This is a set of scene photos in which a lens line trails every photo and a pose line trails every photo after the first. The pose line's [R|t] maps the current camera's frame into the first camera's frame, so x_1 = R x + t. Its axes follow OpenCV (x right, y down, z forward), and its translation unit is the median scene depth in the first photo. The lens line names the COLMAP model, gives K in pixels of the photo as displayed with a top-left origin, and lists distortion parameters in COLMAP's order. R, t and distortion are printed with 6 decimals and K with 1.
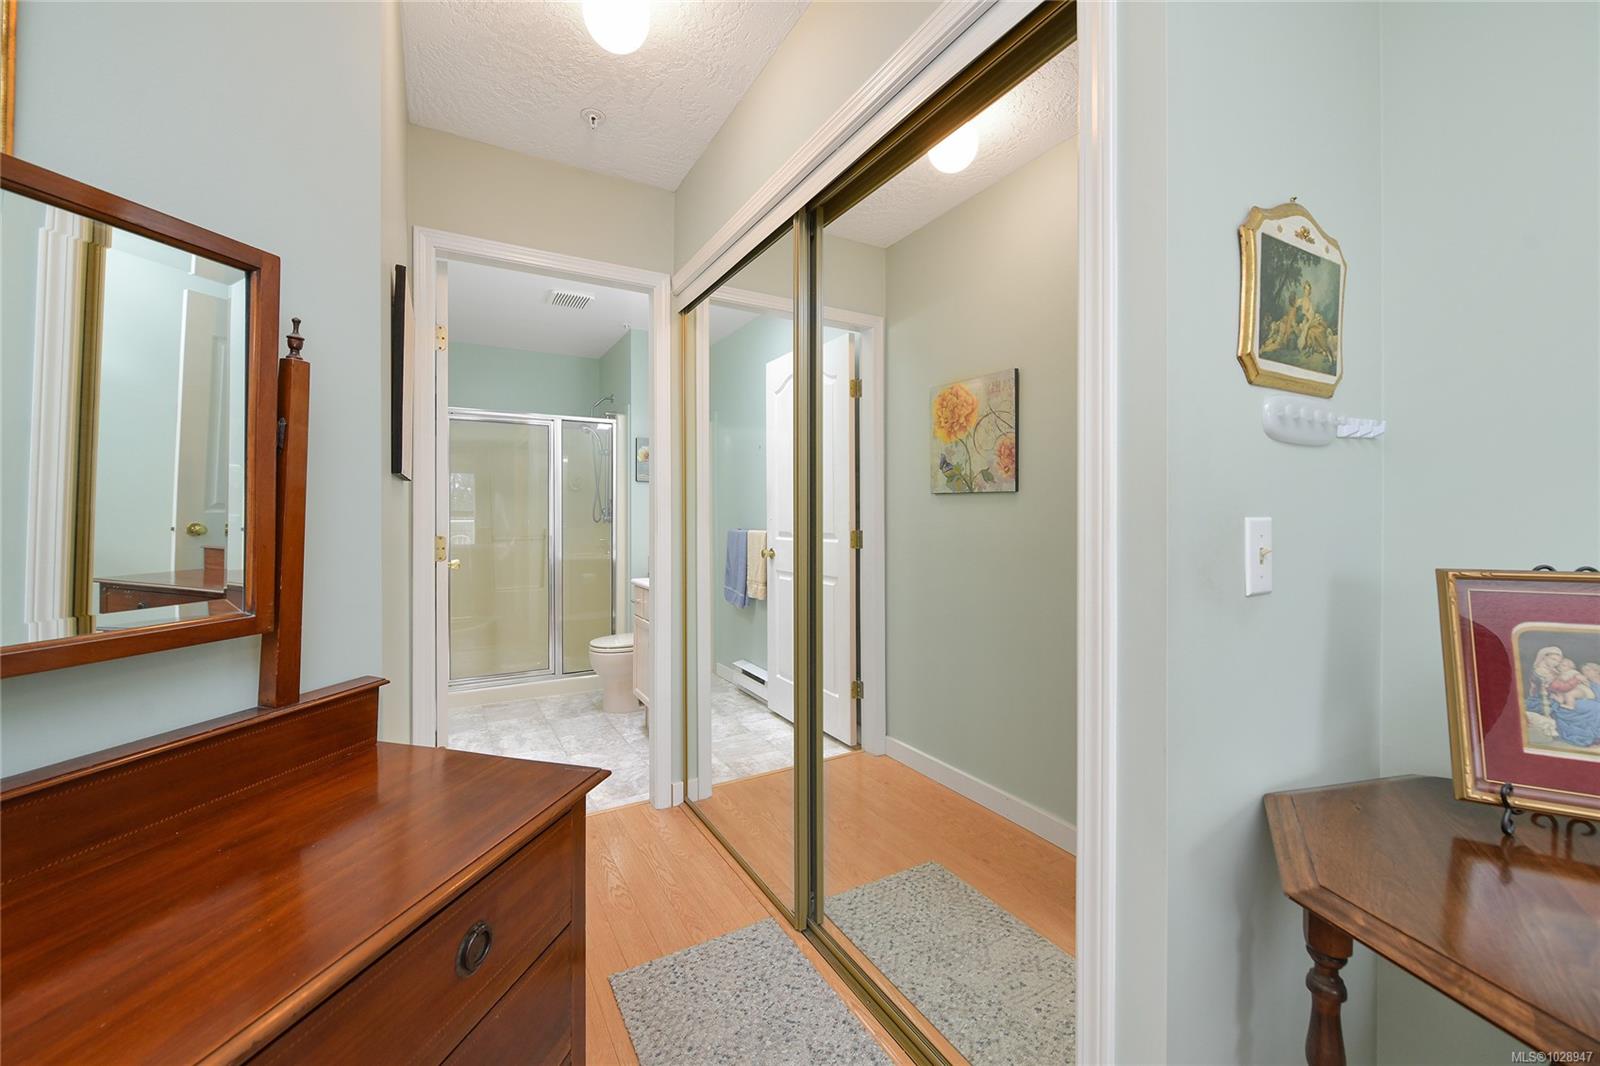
lens RADIAL K [[643.3, 0, 804.3], [0, 643.3, 526.7], [0, 0, 1]] dist [-0.001726, -0.000215]
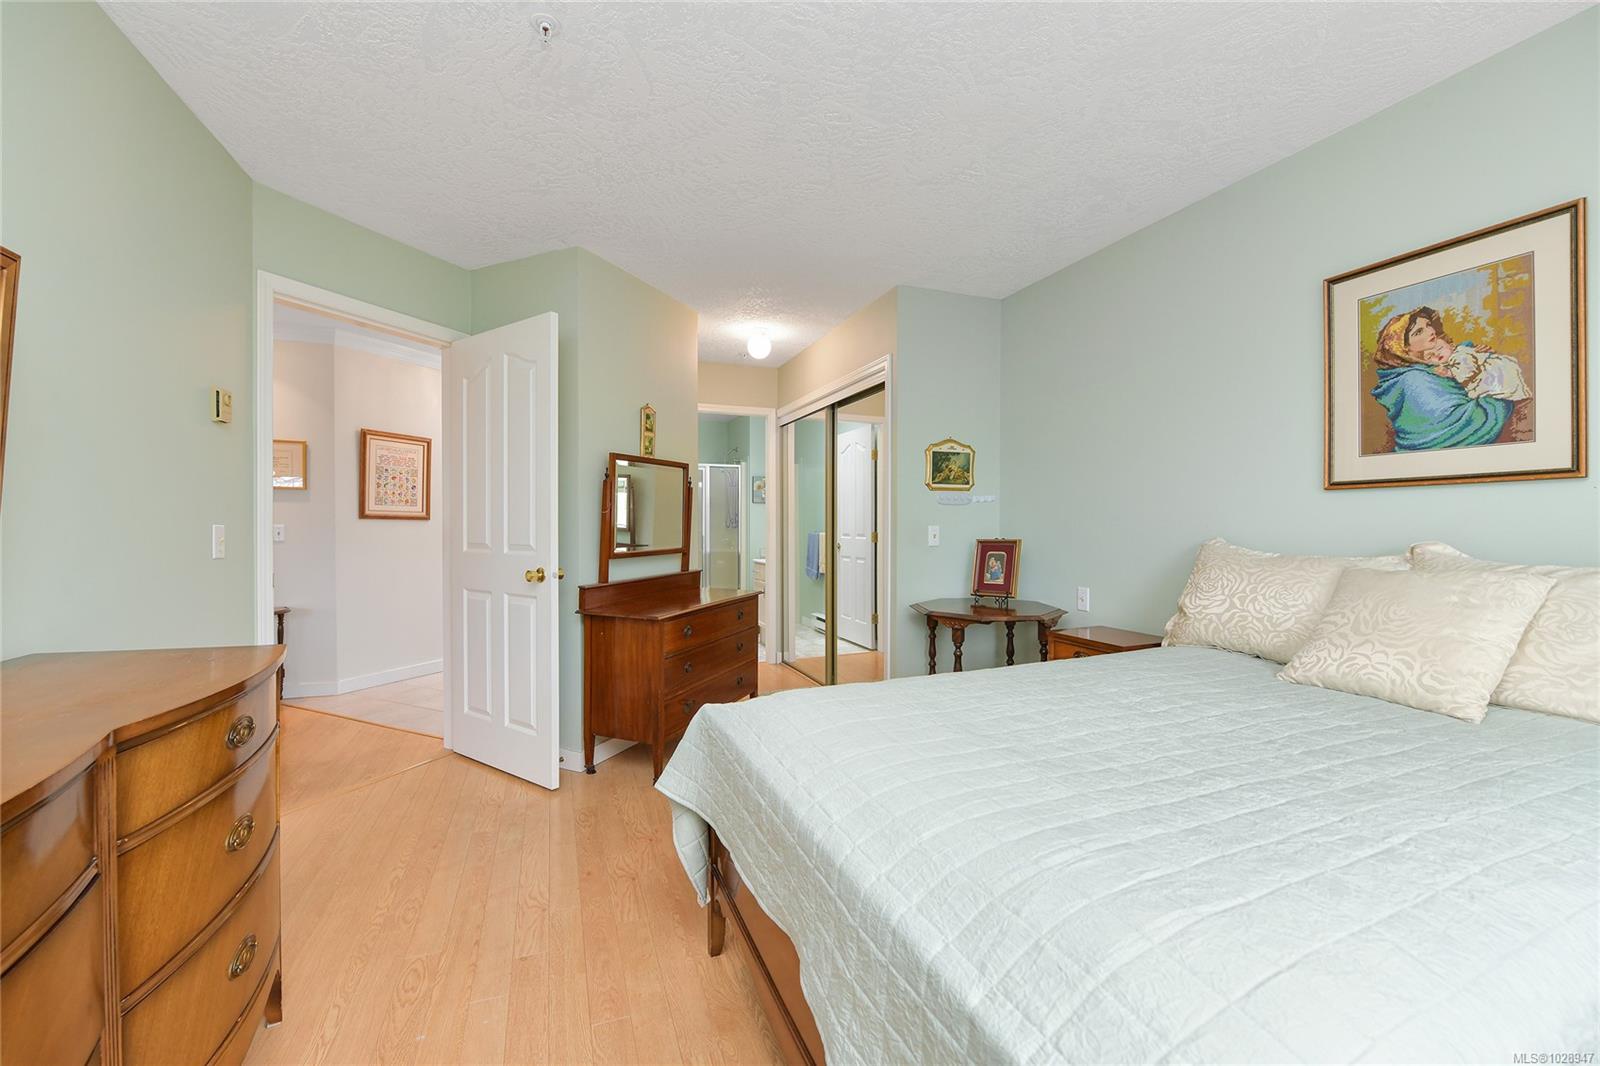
lens RADIAL K [[643.3, 0, 804.3], [0, 643.3, 526.7], [0, 0, 1]] dist [-0.001726, -0.000215]
pose [[0.989269, 0.000422, -0.146106, 0.188771], [-0.001809, 0.999955, -0.009362, 0.010372], [0.146095, 0.009526, 0.989225, -1.057192]]
